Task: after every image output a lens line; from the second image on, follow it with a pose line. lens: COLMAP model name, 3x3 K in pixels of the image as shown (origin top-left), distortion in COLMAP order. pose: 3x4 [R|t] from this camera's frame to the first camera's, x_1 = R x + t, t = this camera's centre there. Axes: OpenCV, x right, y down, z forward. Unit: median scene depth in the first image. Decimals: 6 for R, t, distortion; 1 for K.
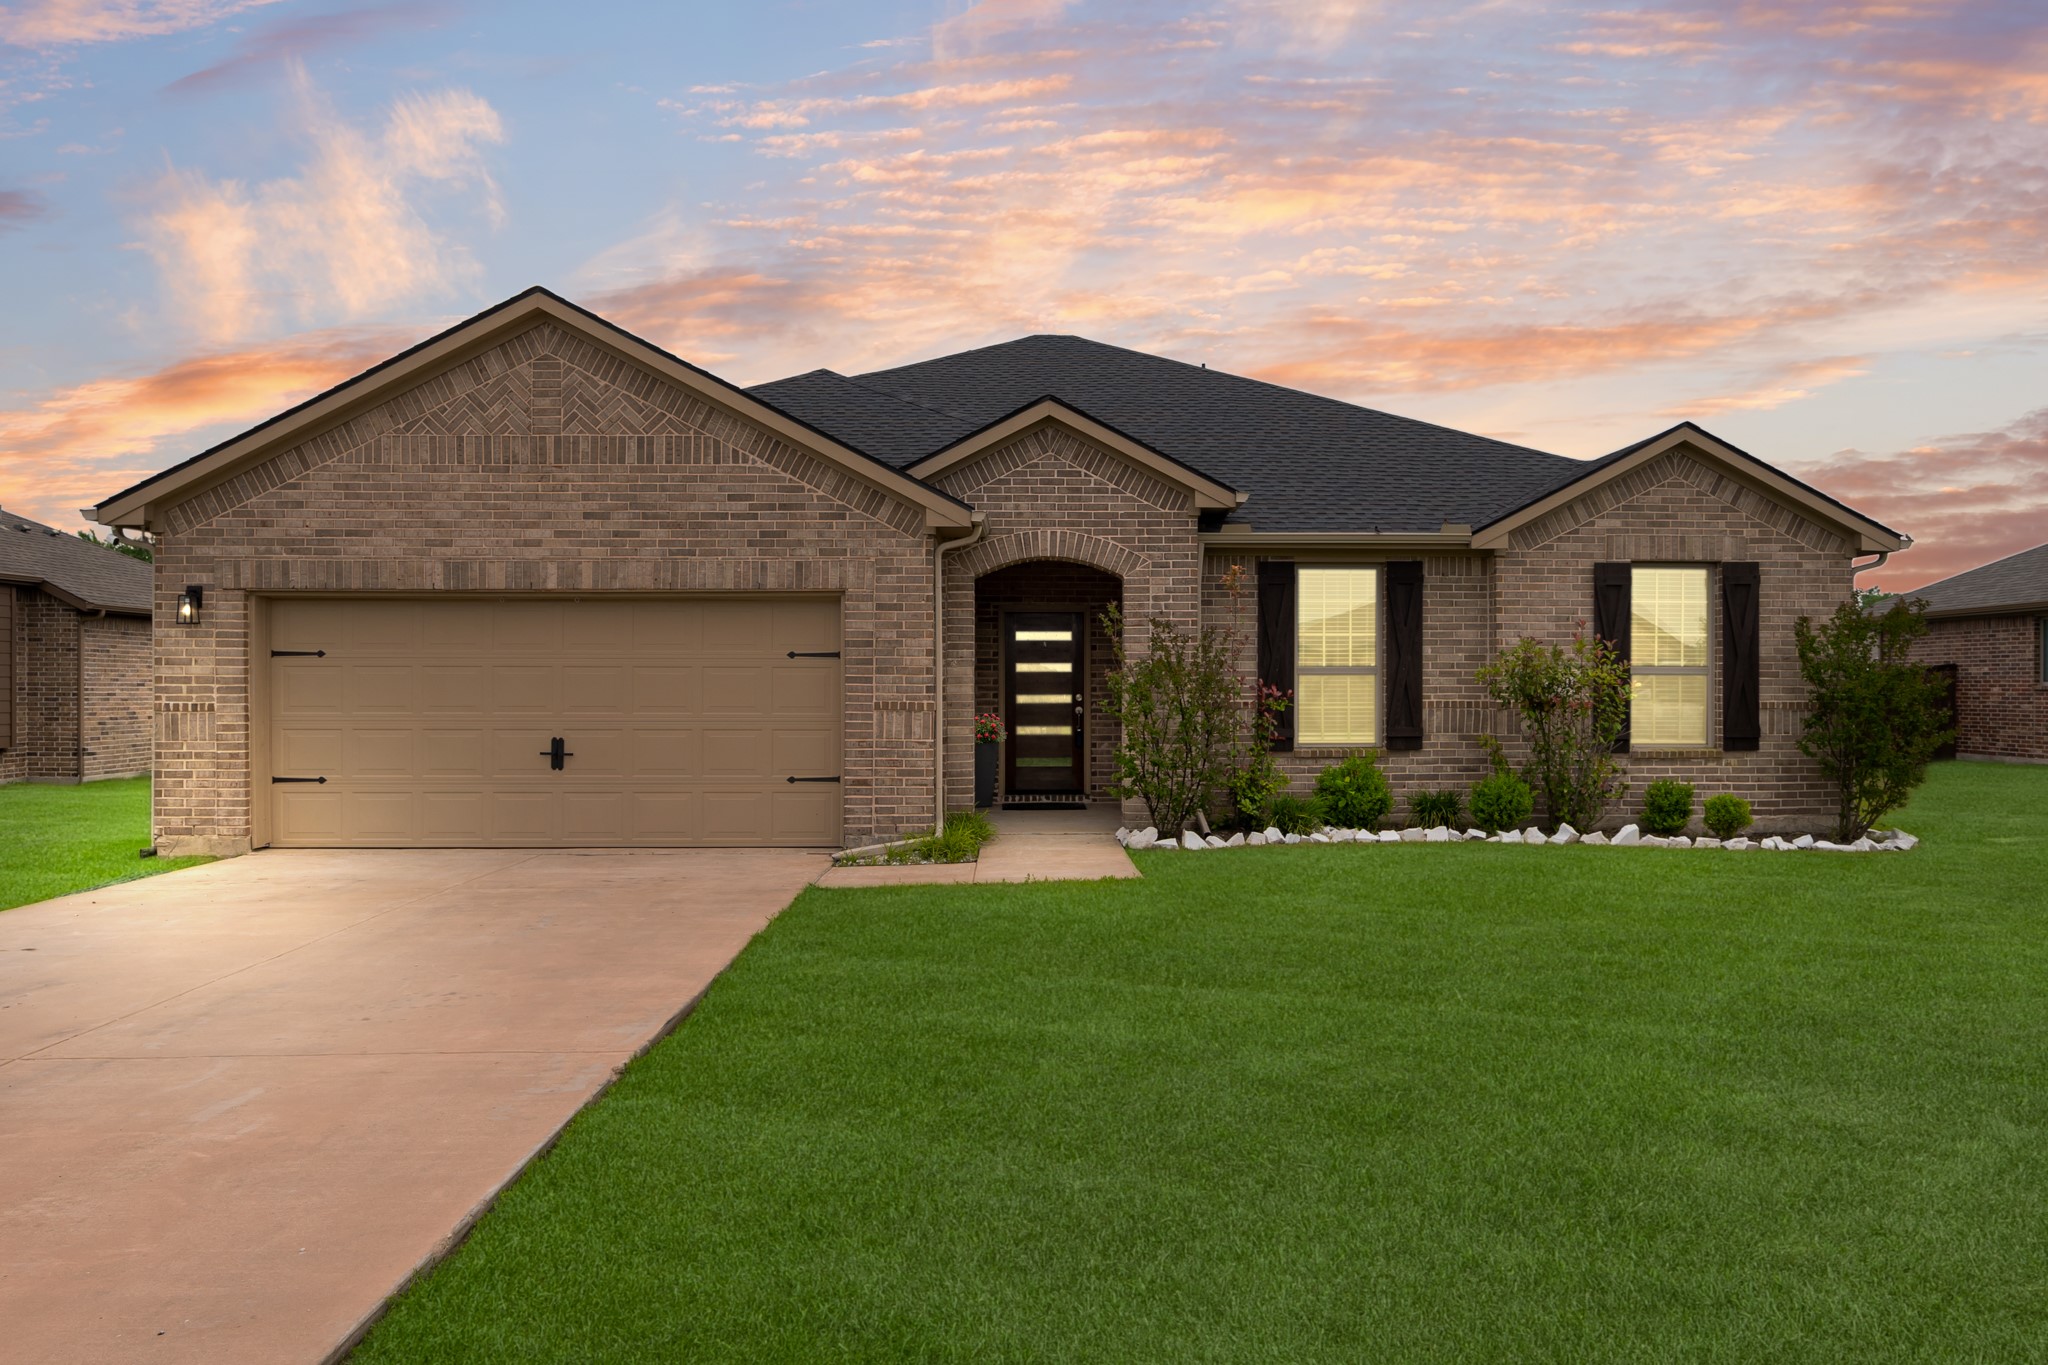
lens RADIAL K [[1001.4, 0, 1023.5], [0, 1001.4, 690.0], [0, 0, 1]] dist [-0.003808, 0.000407]
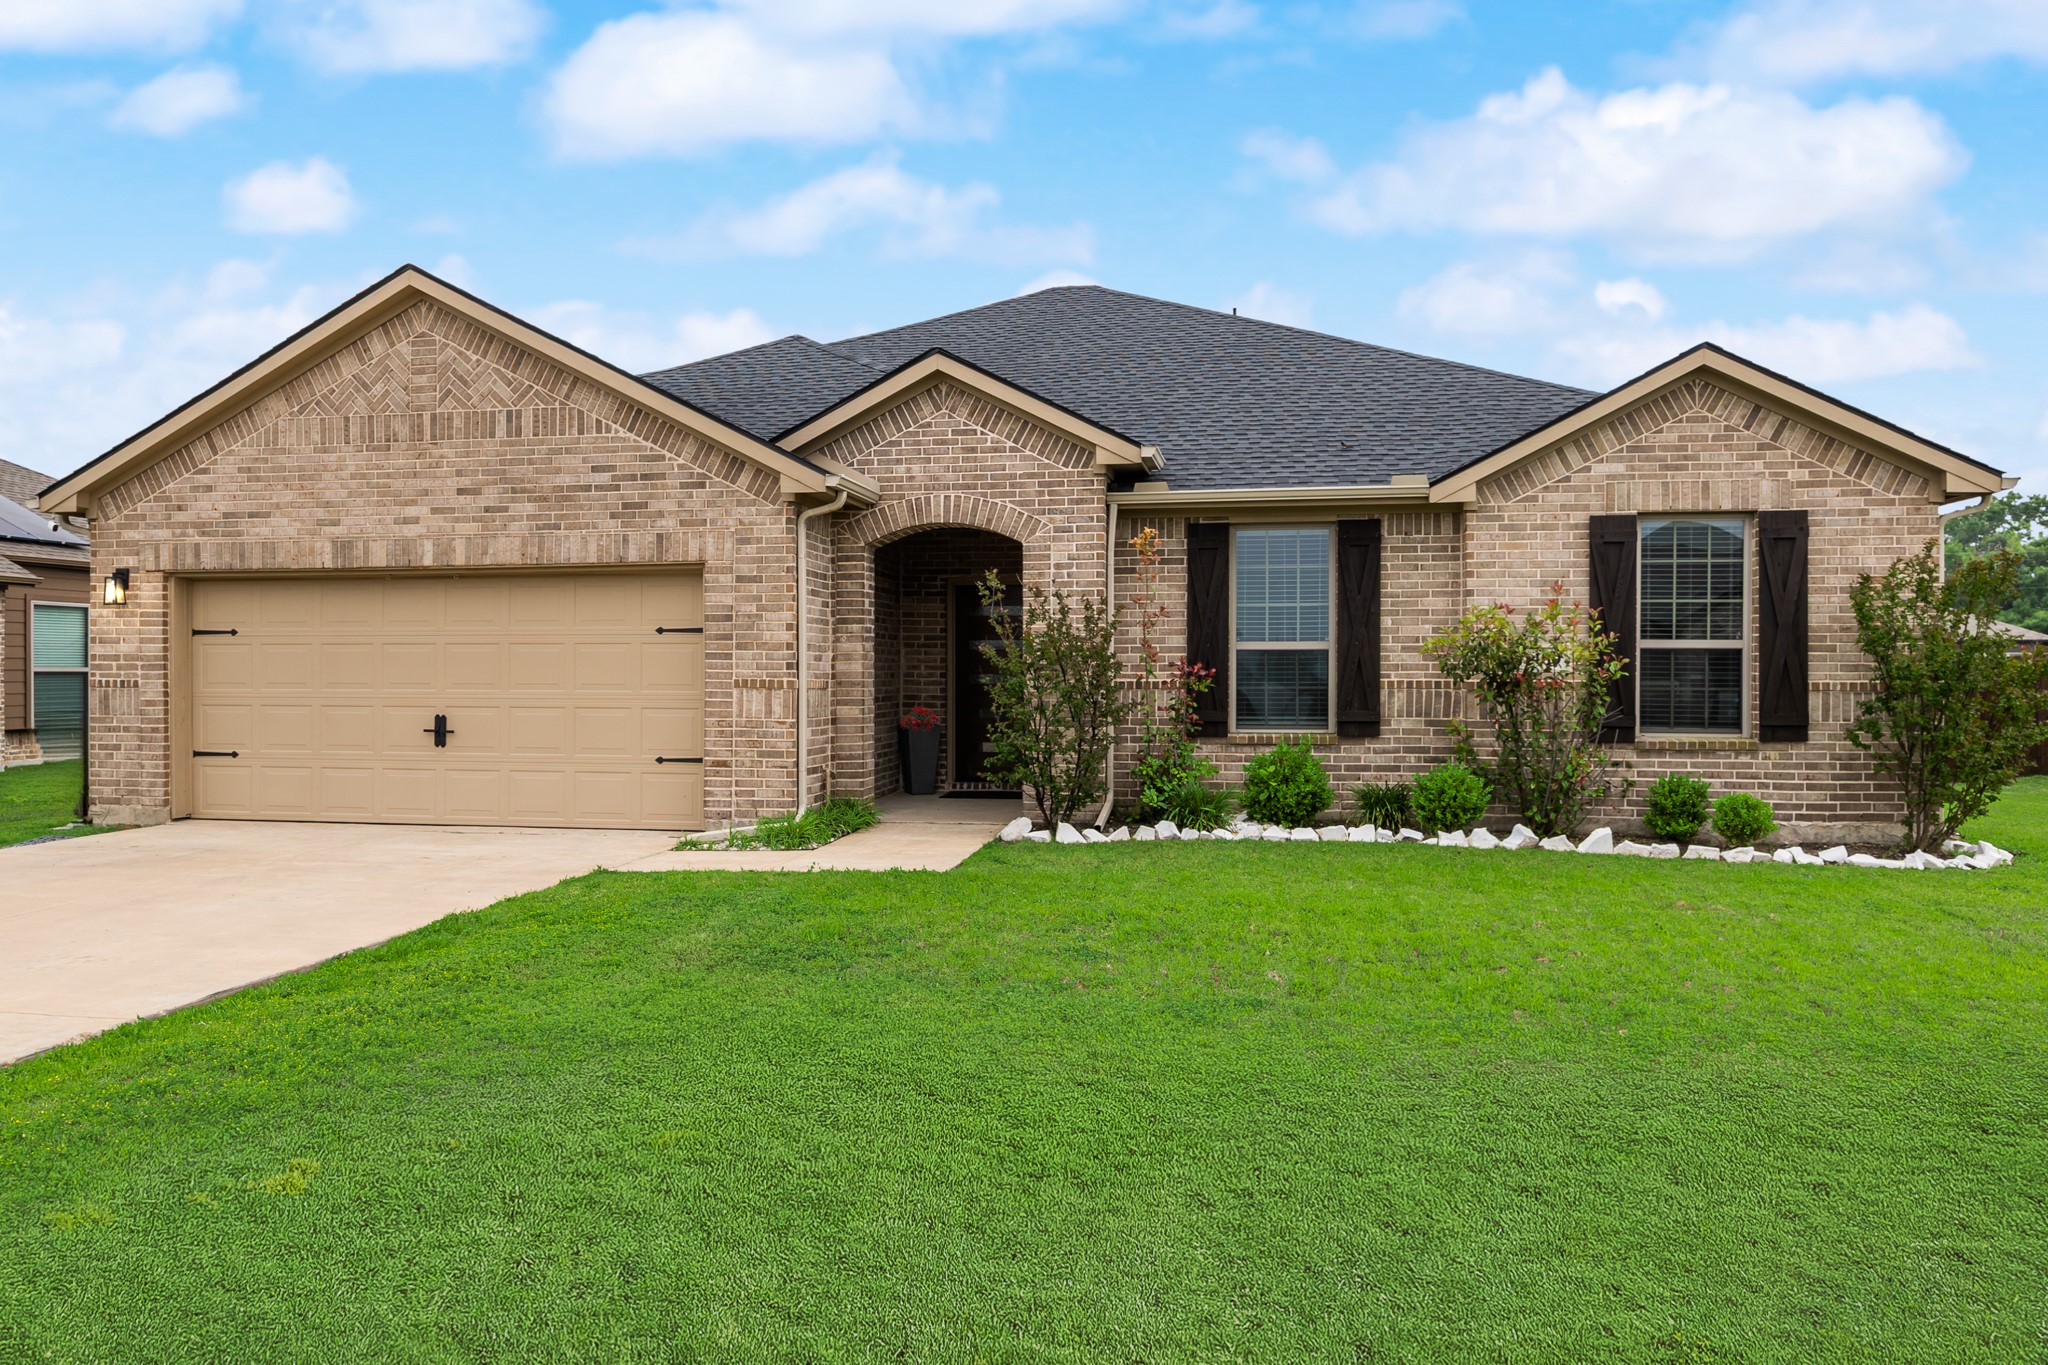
lens RADIAL K [[1065.0, 0, 1024.3], [0, 1065.0, 673.8], [0, 0, 1]] dist [-0.003468, 0.000448]
pose [[0.986505, 0.000399, -0.163730, 0.281979], [-0.000471, 1.000000, -0.000402, 0.006835], [0.163730, 0.000473, 0.986505, 0.046677]]
